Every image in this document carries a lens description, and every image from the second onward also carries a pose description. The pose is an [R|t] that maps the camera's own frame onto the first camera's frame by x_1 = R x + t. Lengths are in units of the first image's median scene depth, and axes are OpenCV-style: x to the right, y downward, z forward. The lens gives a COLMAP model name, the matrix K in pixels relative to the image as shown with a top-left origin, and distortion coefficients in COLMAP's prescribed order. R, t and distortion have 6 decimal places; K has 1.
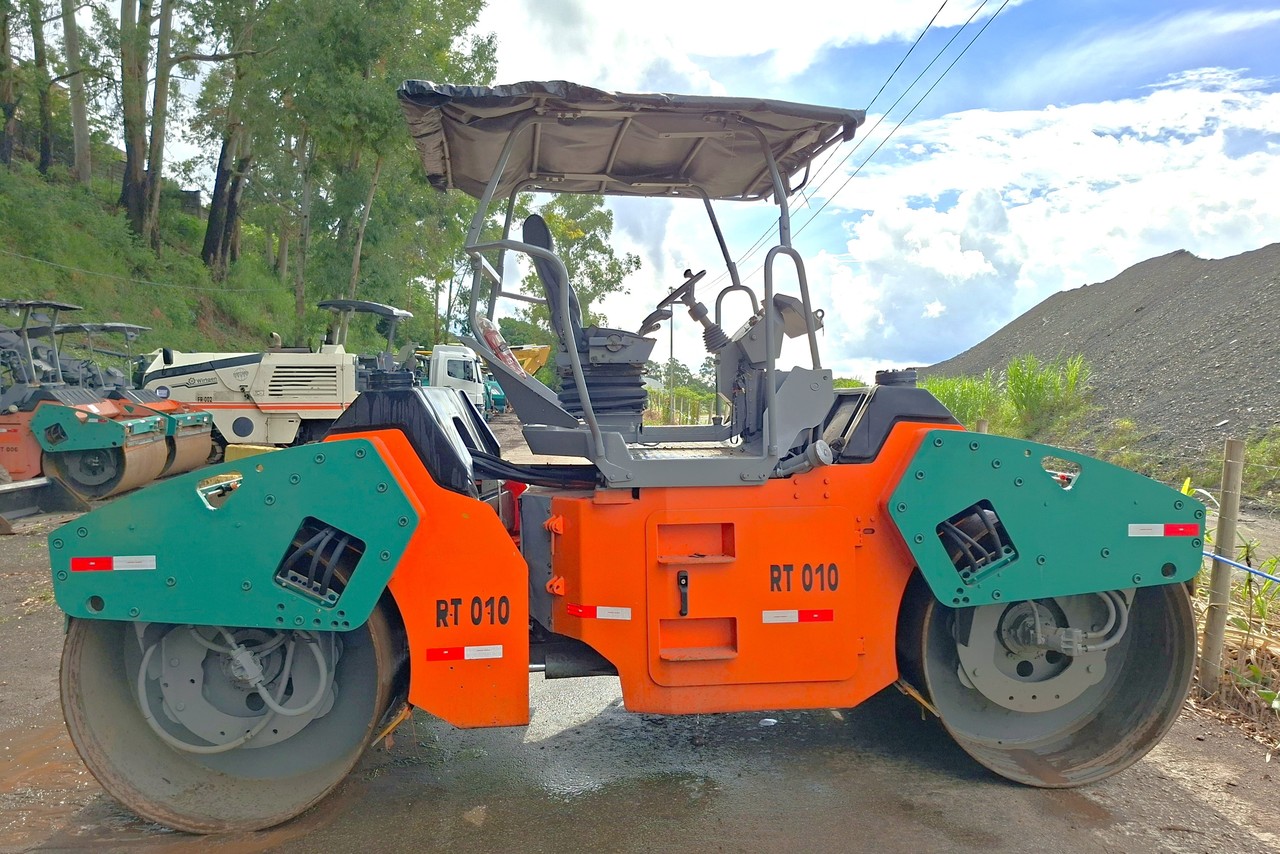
lens RADIAL K [[893.2, 0, 630.1], [0, 893.2, 432.1], [0, 0, 1]] dist [0.072017, -0.073257]
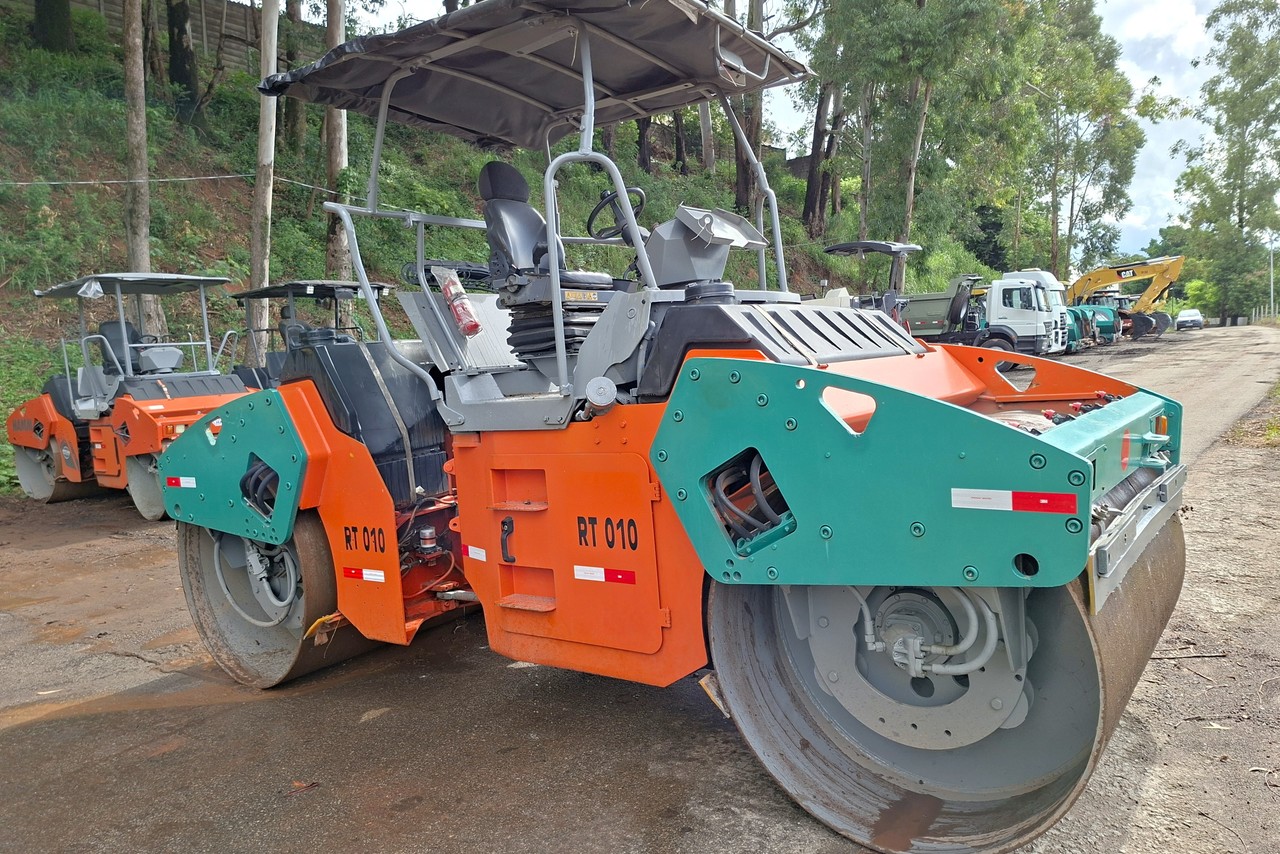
lens RADIAL K [[893.2, 0, 644.4], [0, 893.2, 428.5], [0, 0, 1]] dist [0.072017, -0.073257]
pose [[0.753768, 0.001716, -0.657138, 0.800701], [0.039612, 0.998059, 0.048043, 0.018102], [0.655946, -0.062244, 0.752237, 0.364743]]
